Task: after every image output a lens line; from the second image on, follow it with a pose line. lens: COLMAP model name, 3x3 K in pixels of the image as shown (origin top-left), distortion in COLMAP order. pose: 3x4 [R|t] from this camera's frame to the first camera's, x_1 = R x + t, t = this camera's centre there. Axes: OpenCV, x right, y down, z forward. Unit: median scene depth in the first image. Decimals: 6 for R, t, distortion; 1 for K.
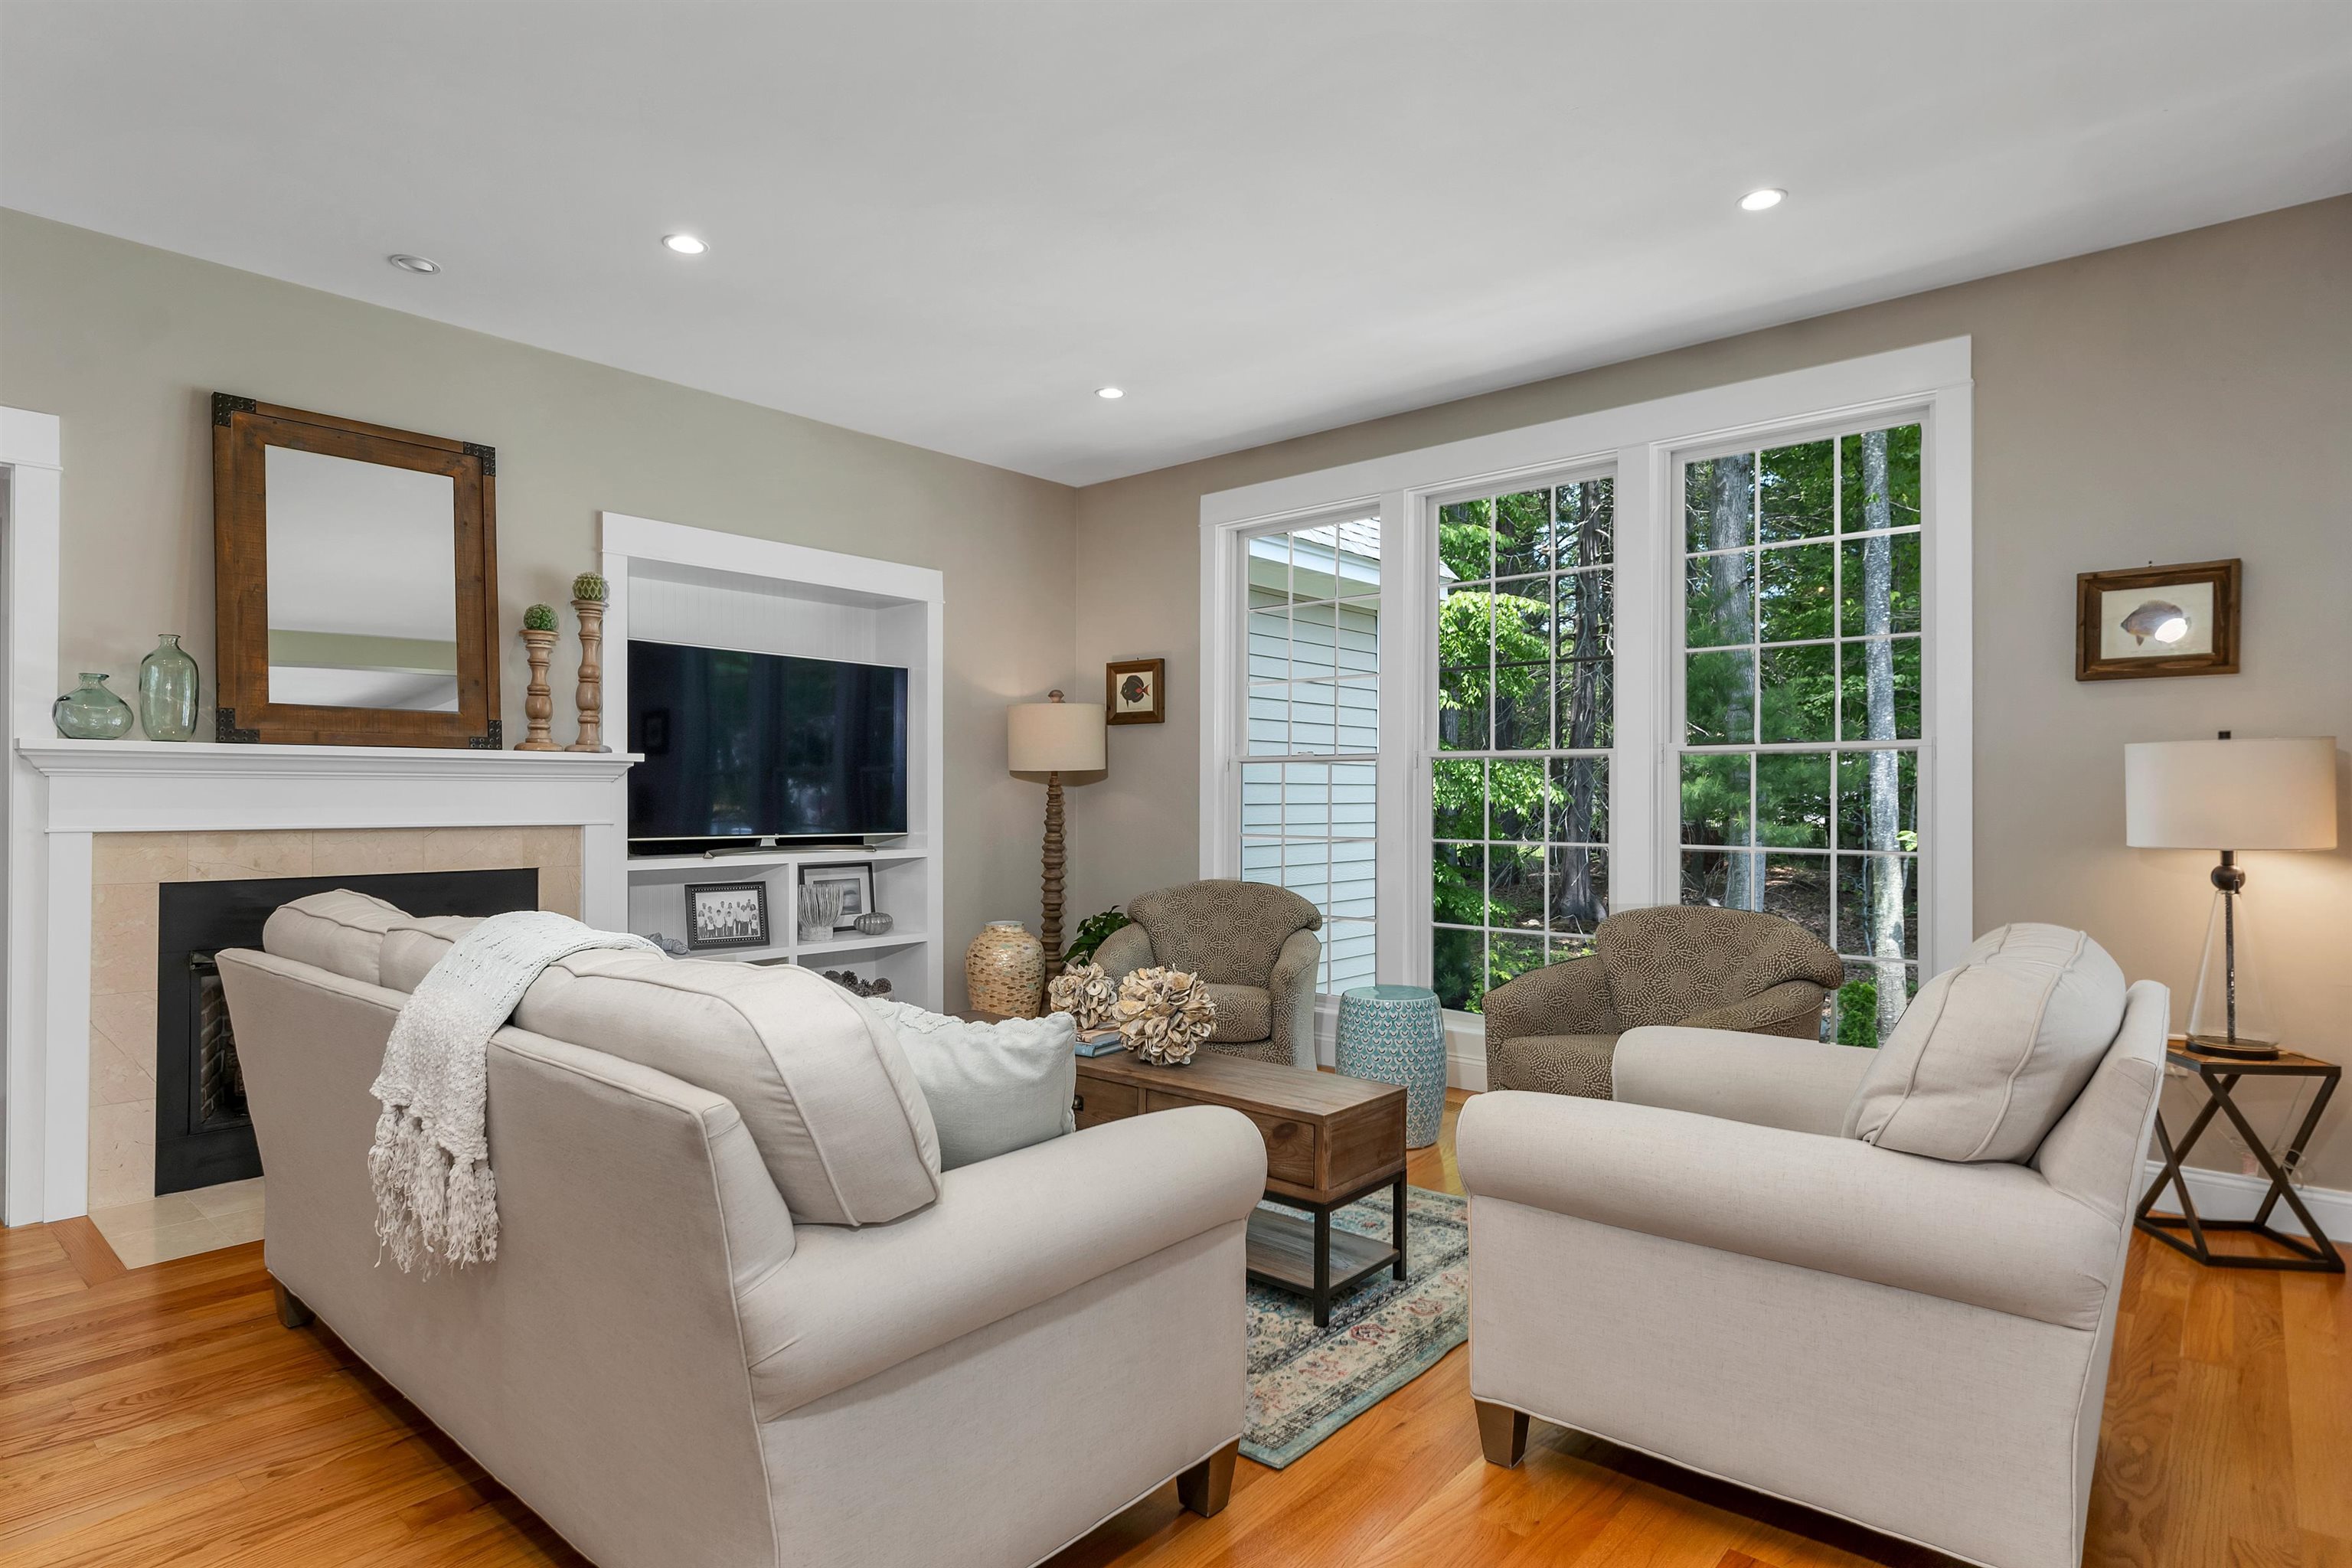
lens RADIAL K [[1228.0, 0, 1178.6], [0, 1228.0, 787.3], [0, 0, 1]] dist [-0.005483, -0.001635]
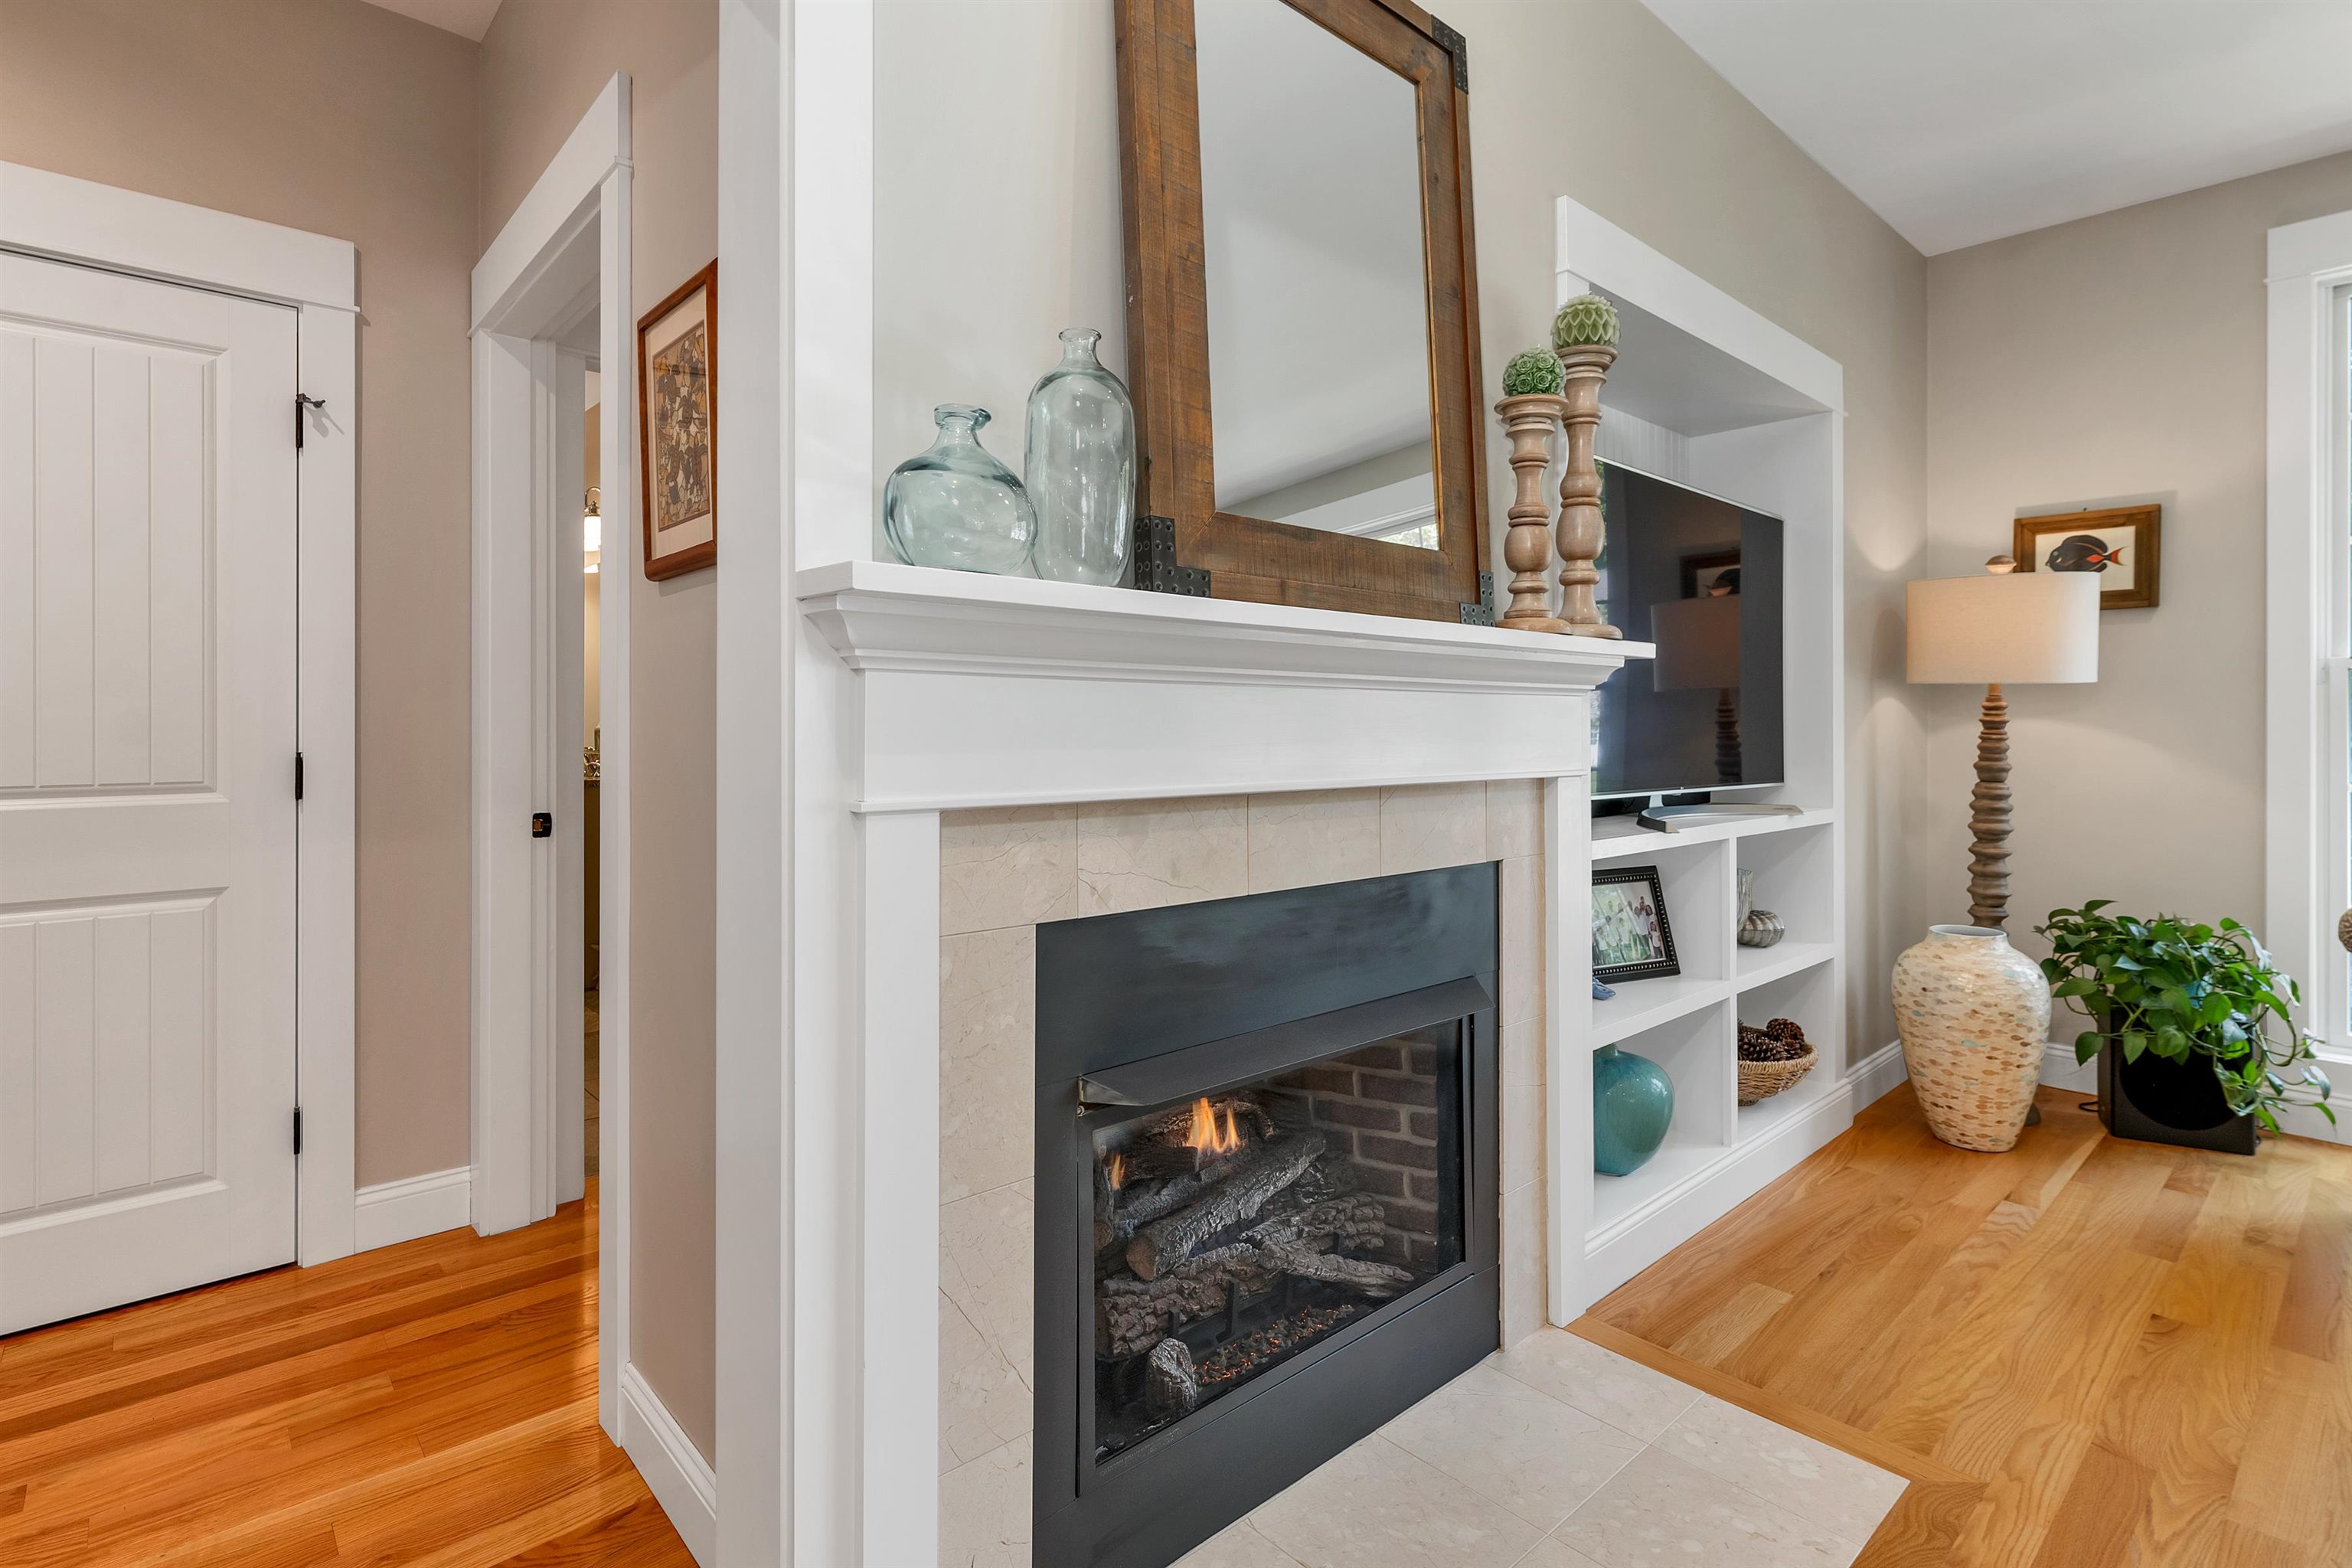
lens RADIAL K [[1148.3, 0, 1178.8], [0, 1148.3, 724.6], [0, 0, 1]] dist [-0.003205, -0.000210]
pose [[0.993390, 0.000064, -0.114787, -0.604215], [0.000590, 0.999984, 0.005662, 0.005086], [0.114785, -0.005692, 0.993374, 0.497489]]
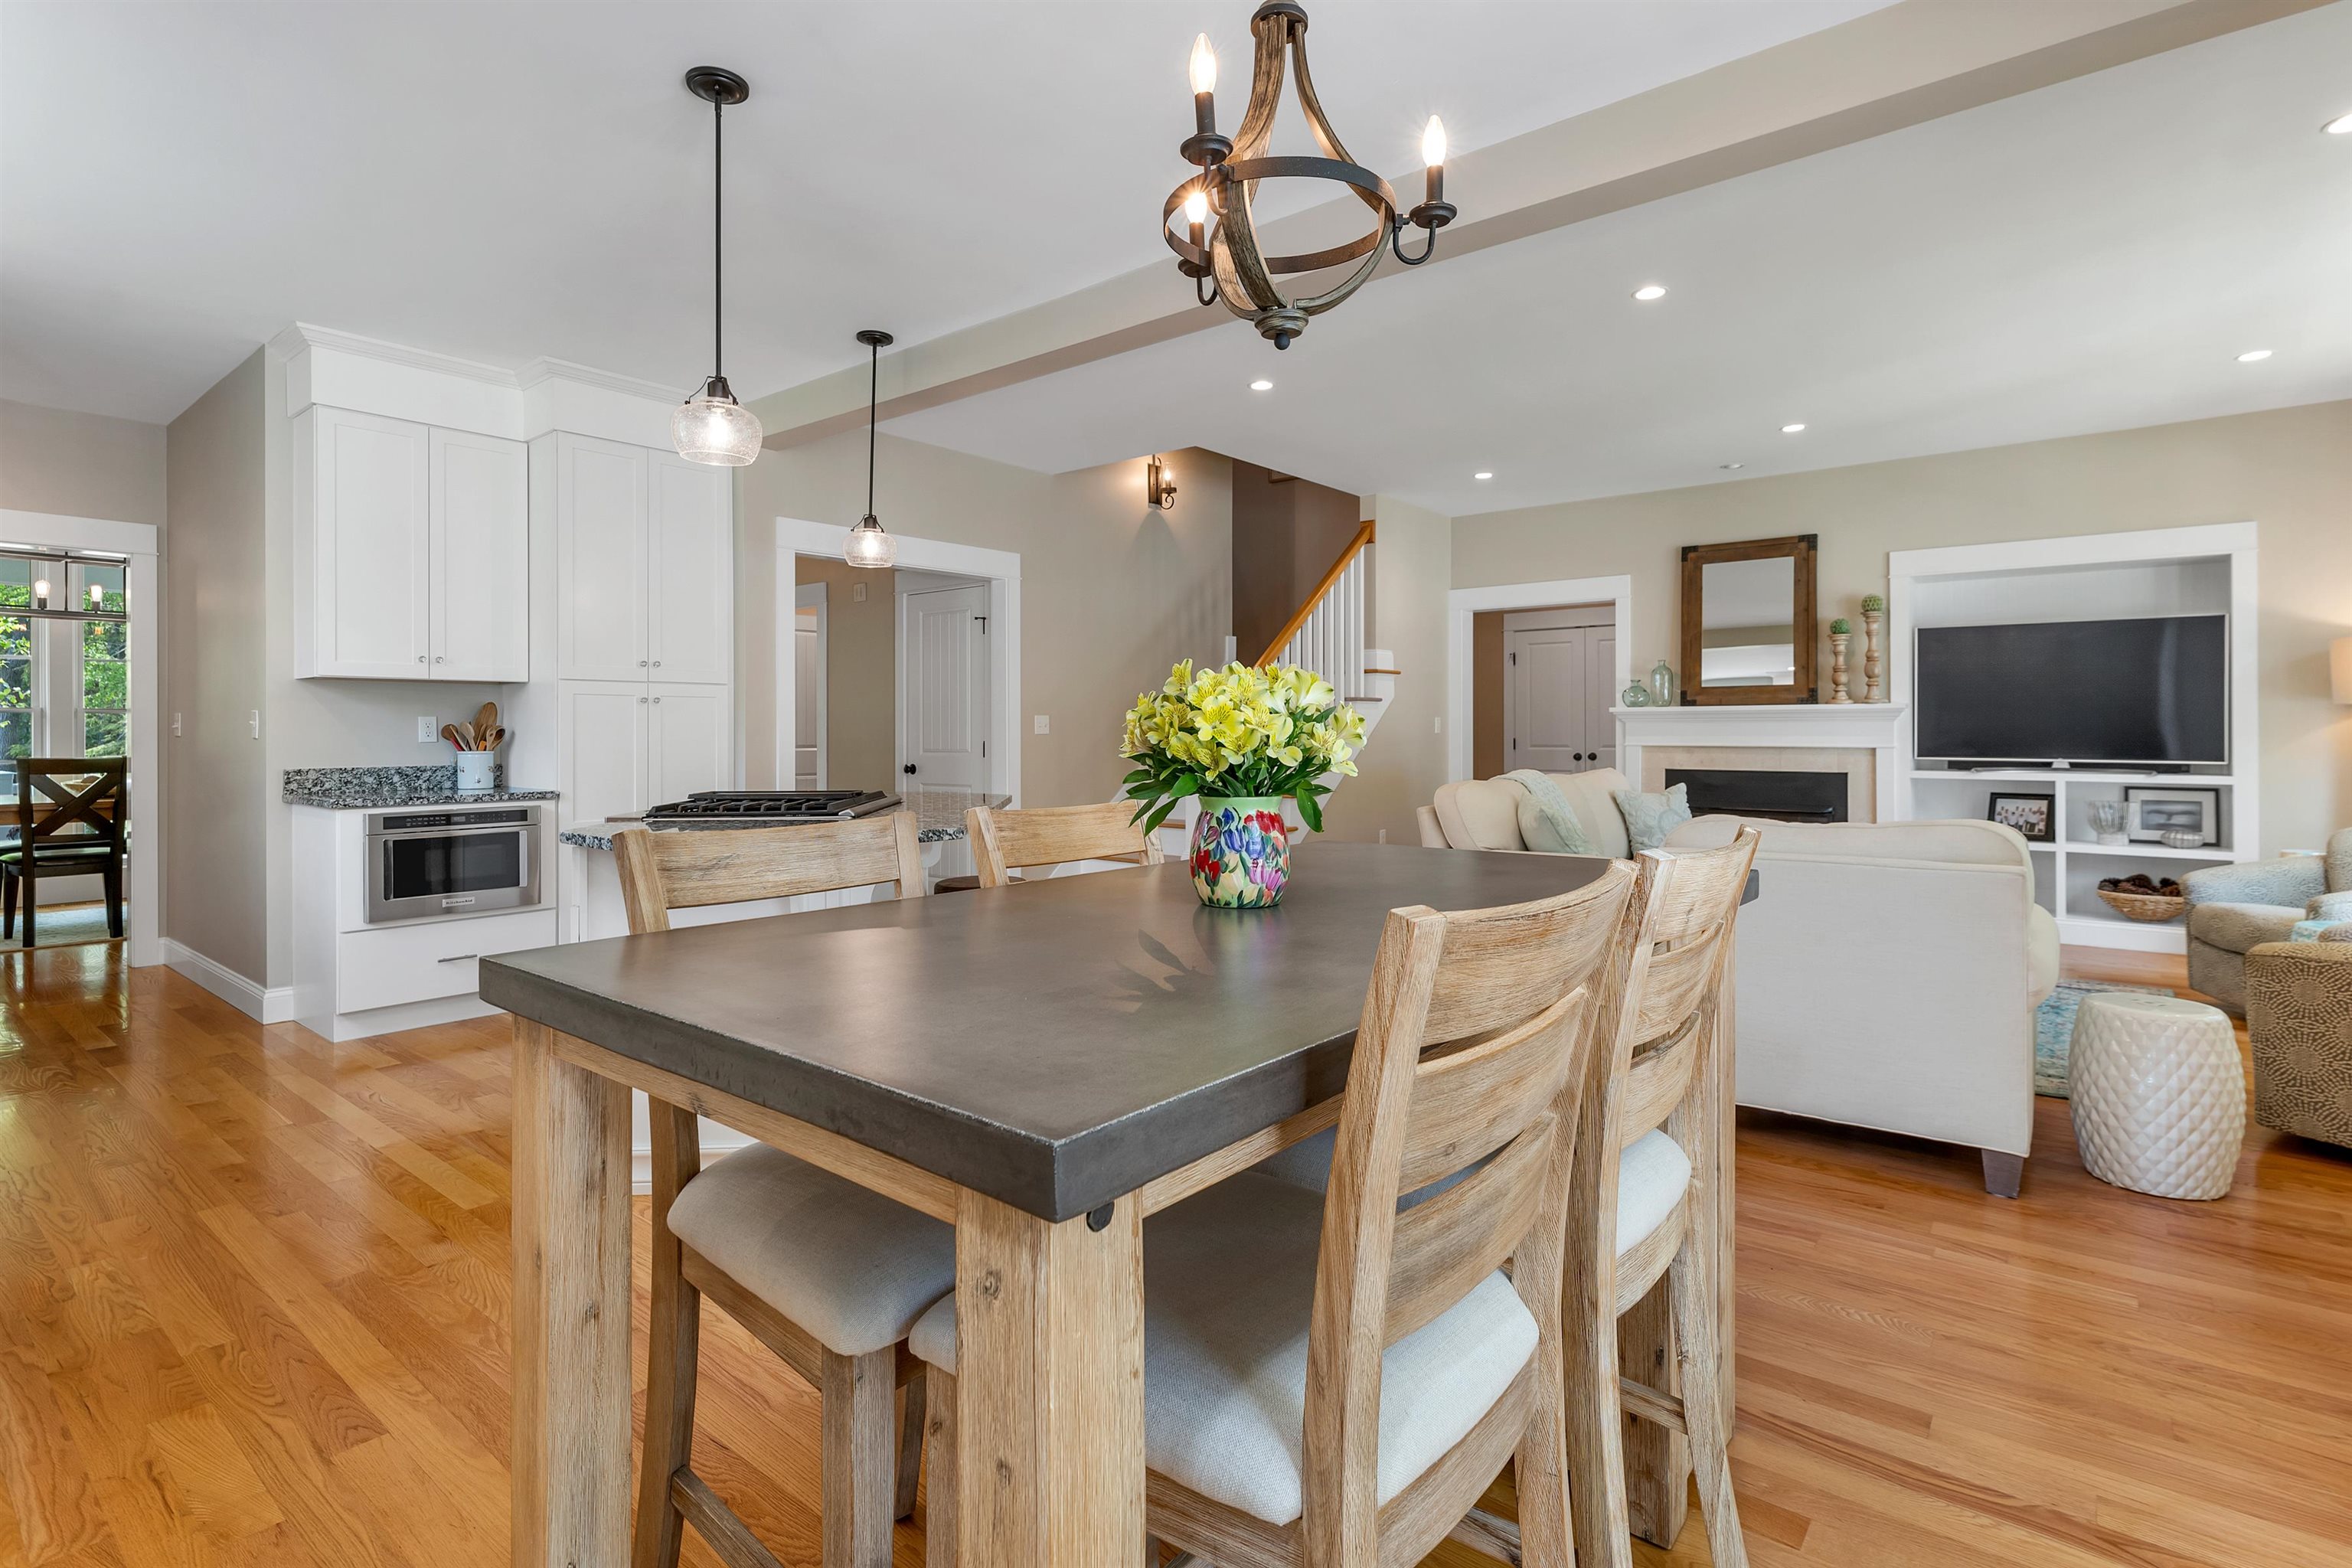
lens RADIAL K [[1148.3, 0, 1152.3], [0, 1148.3, 738.4], [0, 0, 1]] dist [-0.003205, -0.000210]
pose [[0.016618, 0.000034, -0.999862, 1.050843], [0.007740, 0.999970, 0.000162, 0.010697], [0.999832, -0.007741, 0.016618, 0.011310]]
